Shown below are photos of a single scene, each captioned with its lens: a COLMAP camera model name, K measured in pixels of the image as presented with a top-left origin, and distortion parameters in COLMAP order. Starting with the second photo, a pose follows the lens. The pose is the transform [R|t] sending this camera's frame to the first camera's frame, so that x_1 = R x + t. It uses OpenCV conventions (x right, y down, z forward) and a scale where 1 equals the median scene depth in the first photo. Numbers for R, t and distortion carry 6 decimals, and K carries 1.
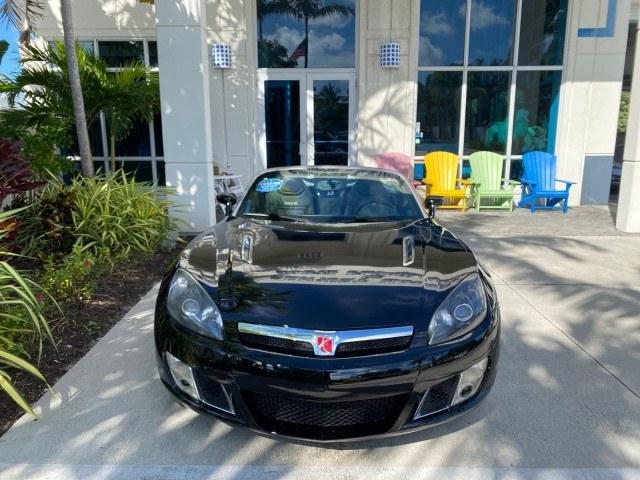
lens RADIAL K [[489.8, 0, 322.3], [0, 489.8, 244.6], [0, 0, 1]] dist [0.016215, -0.021979]
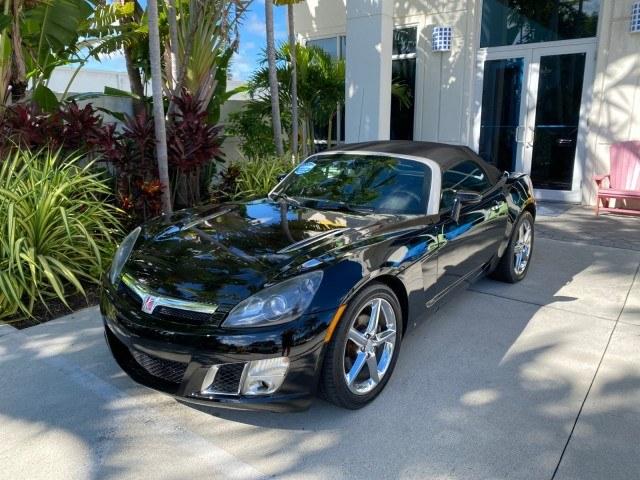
lens RADIAL K [[489.8, 0, 317.1], [0, 489.8, 242.1], [0, 0, 1]] dist [0.016215, -0.021979]
pose [[0.766887, 0.158409, -0.621925, 0.280507], [-0.134610, 0.987206, 0.085463, -0.027920], [0.627507, 0.018176, 0.778399, 0.070711]]
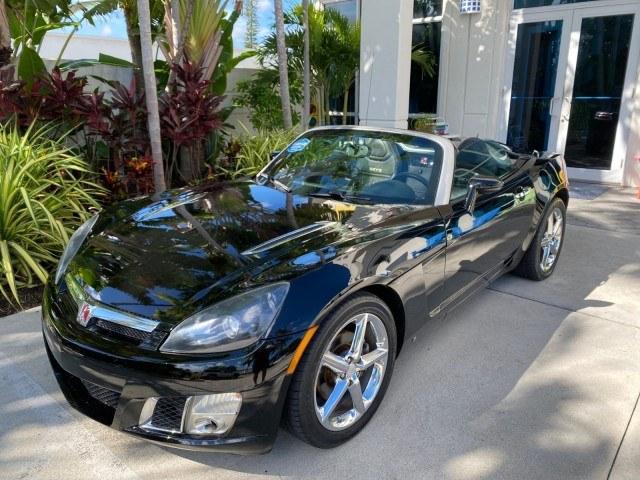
lens RADIAL K [[489.8, 0, 317.3], [0, 489.8, 242.5], [0, 0, 1]] dist [0.016215, -0.021979]
pose [[0.730998, 0.206839, -0.650277, 0.261882], [-0.145428, 0.978283, 0.147690, -0.039737], [0.666703, -0.013393, 0.745203, 0.131608]]
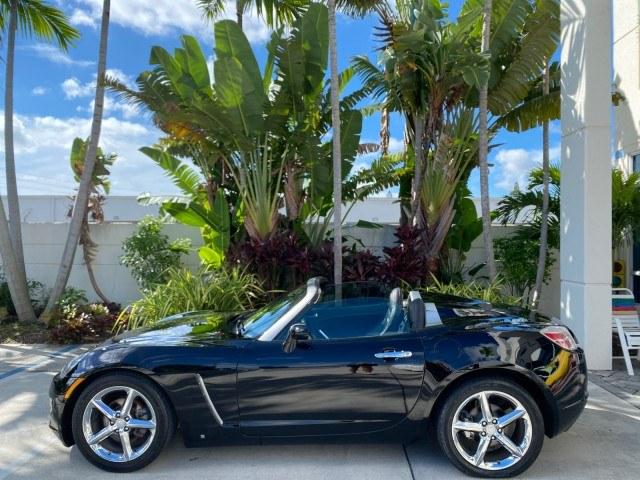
lens RADIAL K [[489.8, 0, 318.0], [0, 489.8, 241.7], [0, 0, 1]] dist [0.016215, -0.021979]
pose [[-0.075810, 0.004642, -0.997111, 0.491182], [-0.209192, 0.977661, 0.020456, -0.119805], [0.974931, 0.210139, -0.073146, 0.460606]]
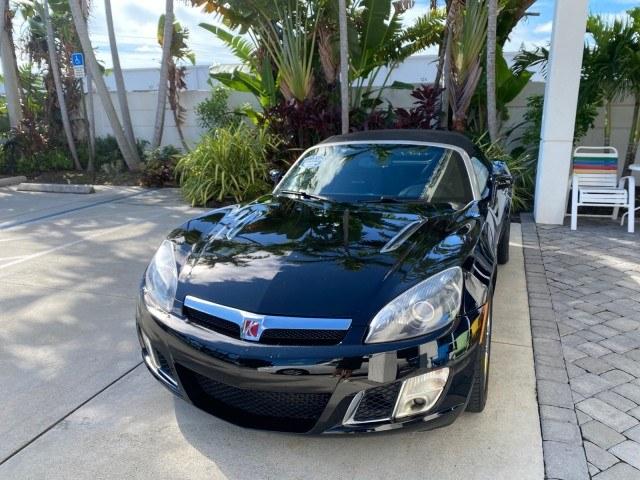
lens RADIAL K [[489.8, 0, 317.1], [0, 489.8, 239.2], [0, 0, 1]] dist [0.016215, -0.021979]
pose [[-0.393432, 0.253363, -0.883752, 0.556197], [-0.172153, 0.923969, 0.341533, -0.176761], [0.903092, 0.286511, -0.319902, 0.737579]]
